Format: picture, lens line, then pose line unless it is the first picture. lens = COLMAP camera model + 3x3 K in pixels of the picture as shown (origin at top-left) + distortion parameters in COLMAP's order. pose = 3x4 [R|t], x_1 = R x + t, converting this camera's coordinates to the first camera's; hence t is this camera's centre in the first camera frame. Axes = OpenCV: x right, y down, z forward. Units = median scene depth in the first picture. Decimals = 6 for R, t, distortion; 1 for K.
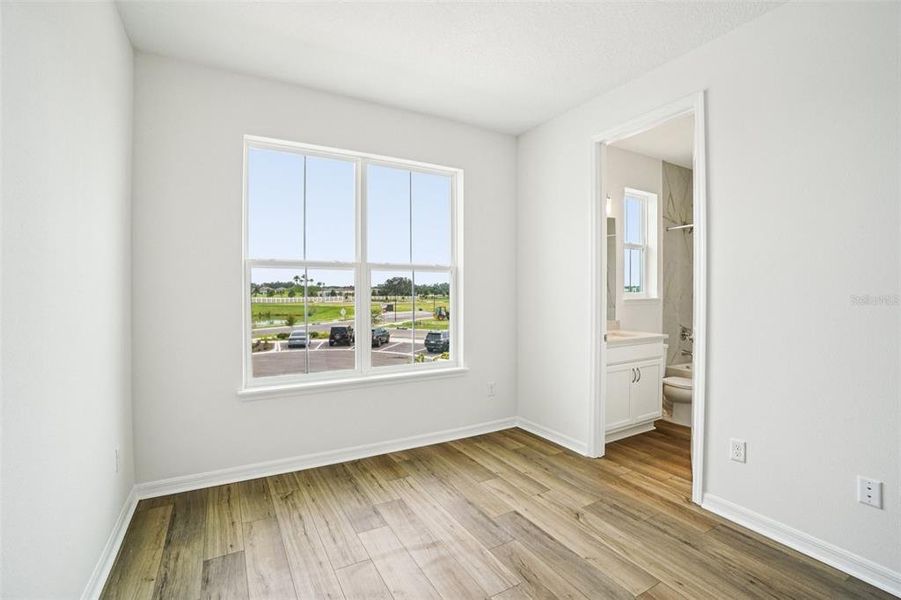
lens RADIAL K [[410.0, 0, 442.8], [0, 410.0, 281.2], [0, 0, 1]] dist [-0.056110, 0.020583]
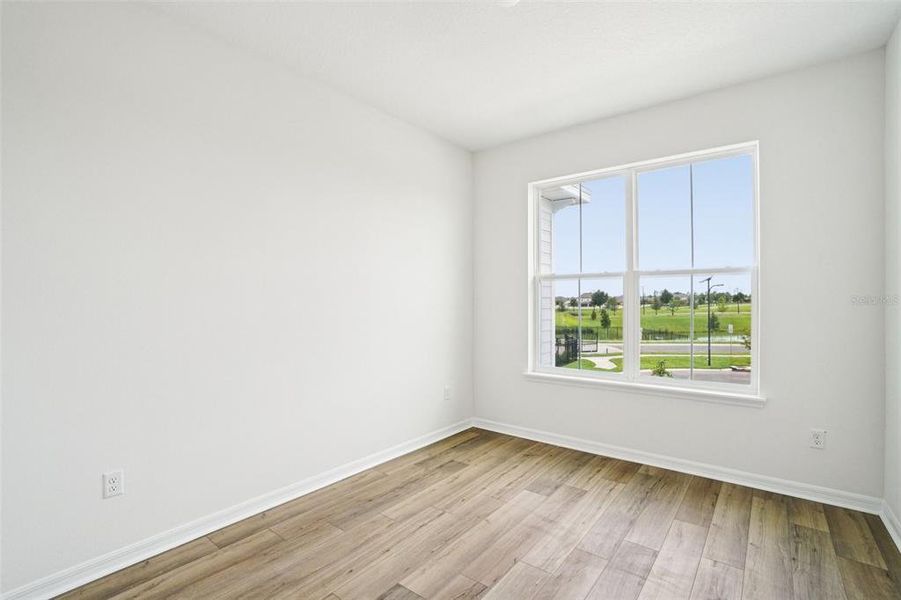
lens RADIAL K [[410.0, 0, 442.8], [0, 410.0, 281.2], [0, 0, 1]] dist [-0.056110, 0.020583]
pose [[0.383470, -0.046460, -0.922384, 0.650480], [0.019859, 0.998918, -0.042059, 0.015308], [0.923340, -0.002189, 0.383977, 0.199736]]
